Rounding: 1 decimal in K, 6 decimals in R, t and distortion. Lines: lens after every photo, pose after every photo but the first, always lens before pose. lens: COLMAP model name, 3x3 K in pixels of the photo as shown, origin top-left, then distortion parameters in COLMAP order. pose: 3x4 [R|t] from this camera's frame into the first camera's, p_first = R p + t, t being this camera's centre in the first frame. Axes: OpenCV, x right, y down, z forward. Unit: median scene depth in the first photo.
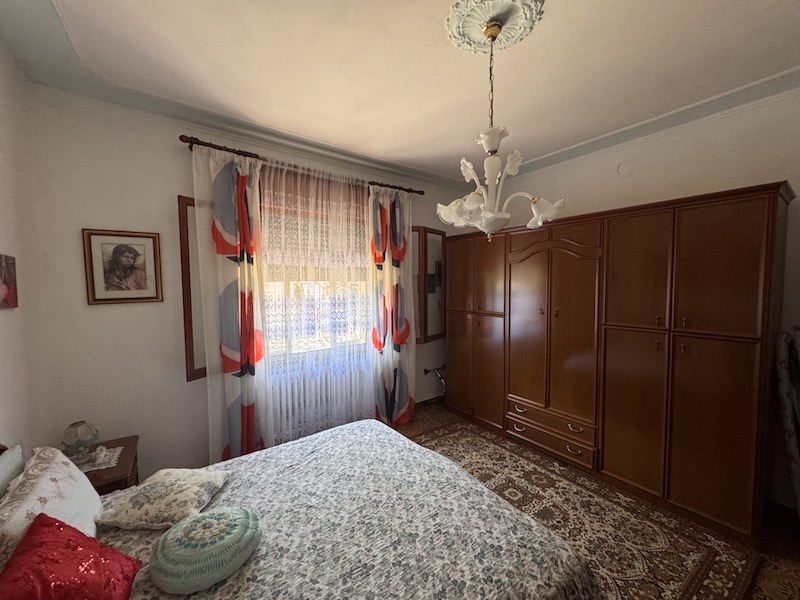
lens RADIAL K [[321.8, 0, 399.9], [0, 321.8, 299.2], [0, 0, 1]] dist [-0.004059, 0.000862]
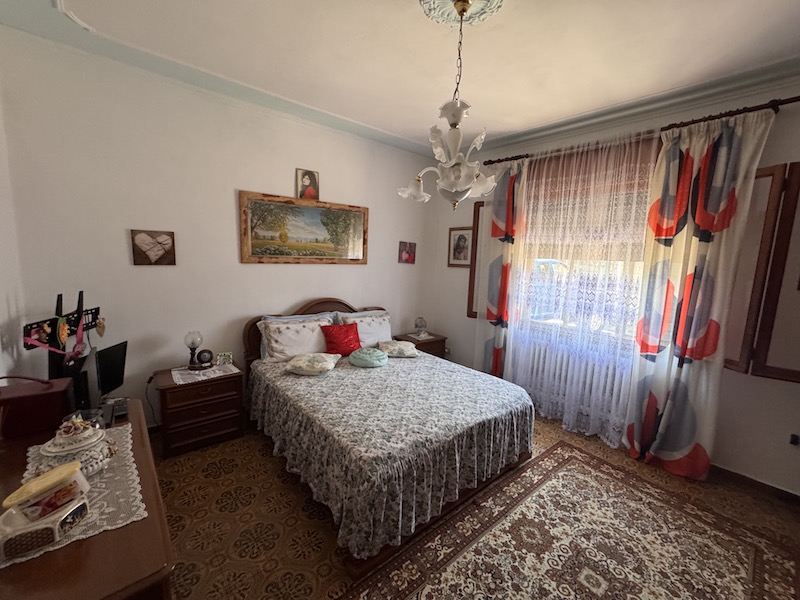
lens RADIAL K [[321.8, 0, 397.5], [0, 321.8, 299.7], [0, 0, 1]] dist [-0.004059, 0.000862]
pose [[0.067124, 0.135874, -0.988450, 0.803181], [-0.101142, 0.986507, 0.128738, -0.004840], [0.992605, 0.091332, 0.079961, 0.446273]]
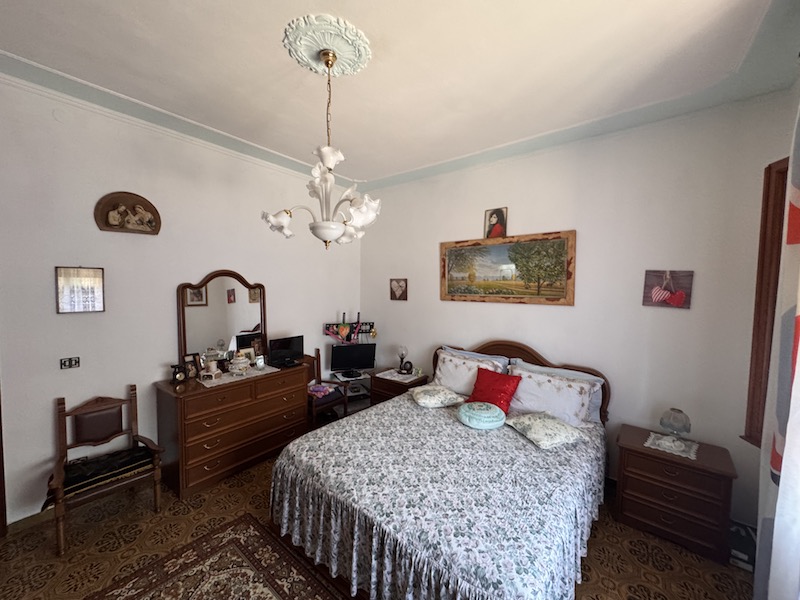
lens RADIAL K [[321.8, 0, 399.8], [0, 321.8, 299.4], [0, 0, 1]] dist [-0.004059, 0.000862]
pose [[-0.964772, 0.005660, -0.263025, 0.194423], [-0.025065, 0.993243, 0.113314, -0.084964], [0.261889, 0.115915, -0.958112, 1.241206]]
